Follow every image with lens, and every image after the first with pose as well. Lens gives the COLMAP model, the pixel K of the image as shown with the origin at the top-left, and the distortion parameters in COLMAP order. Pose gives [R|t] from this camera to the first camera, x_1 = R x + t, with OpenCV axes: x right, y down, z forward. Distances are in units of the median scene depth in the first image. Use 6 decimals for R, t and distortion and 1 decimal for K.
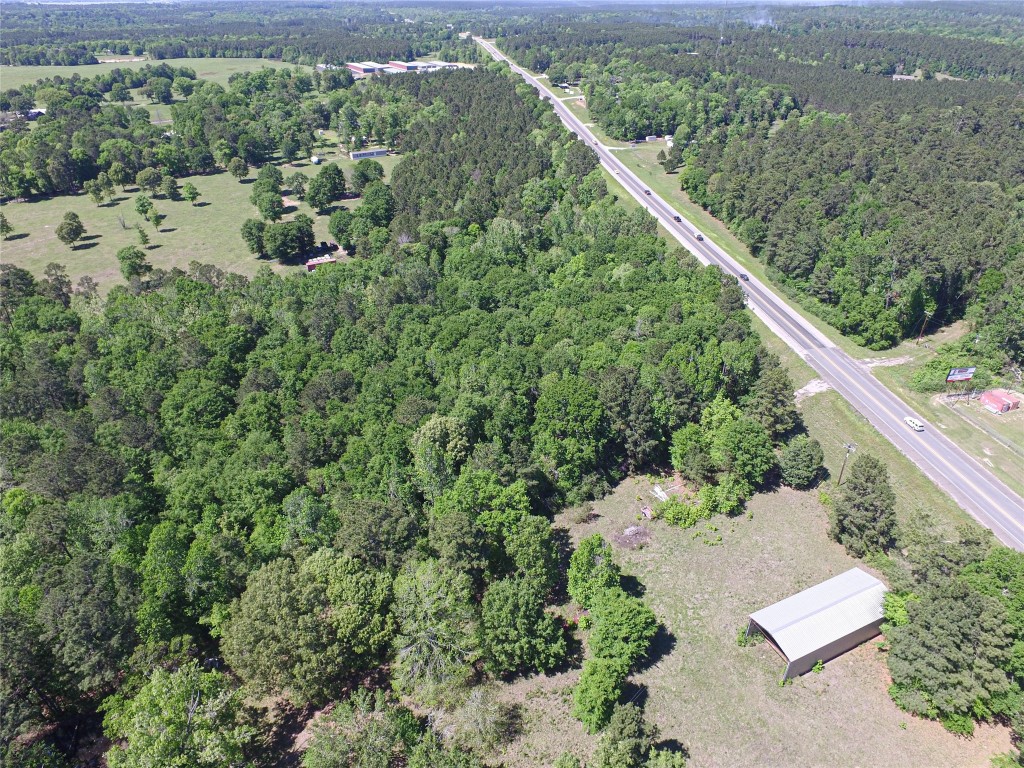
lens RADIAL K [[601.3, 0, 514.7], [0, 601.3, 384.8], [0, 0, 1]] dist [-0.004312, 0.003506]
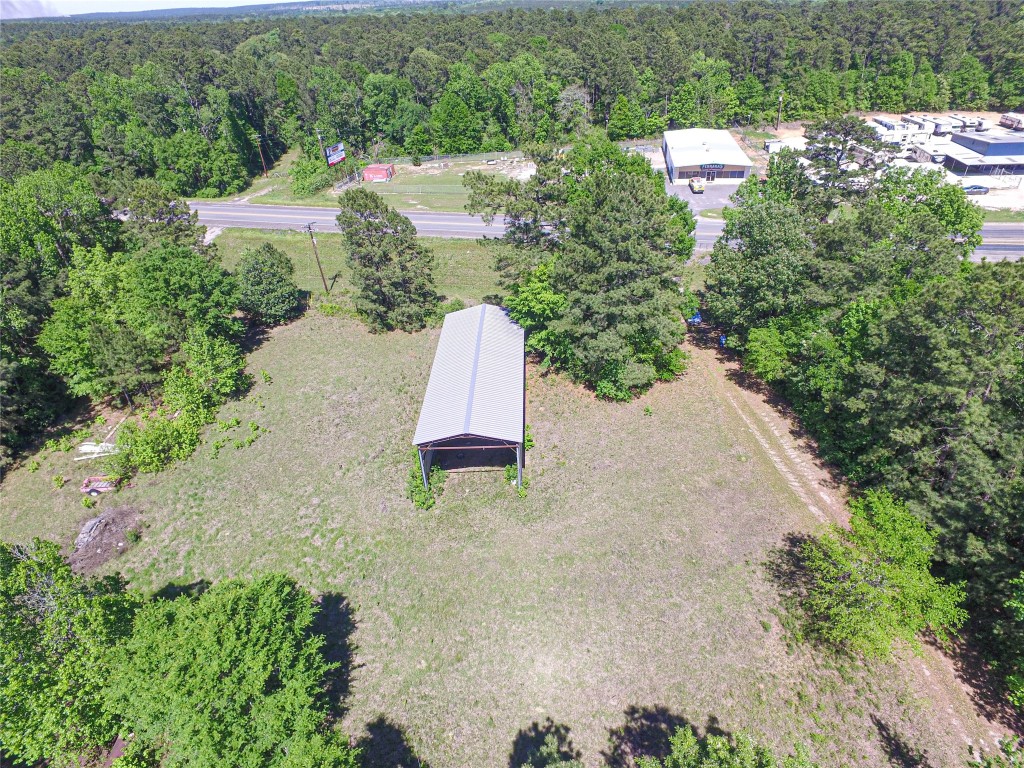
lens RADIAL K [[601.3, 0, 515.4], [0, 601.3, 387.0], [0, 0, 1]] dist [-0.004312, 0.003506]
pose [[0.430251, -0.512956, 0.742806, 0.054158], [0.500791, 0.820260, 0.276373, 0.185501], [-0.751061, 0.253080, 0.609801, 0.459527]]
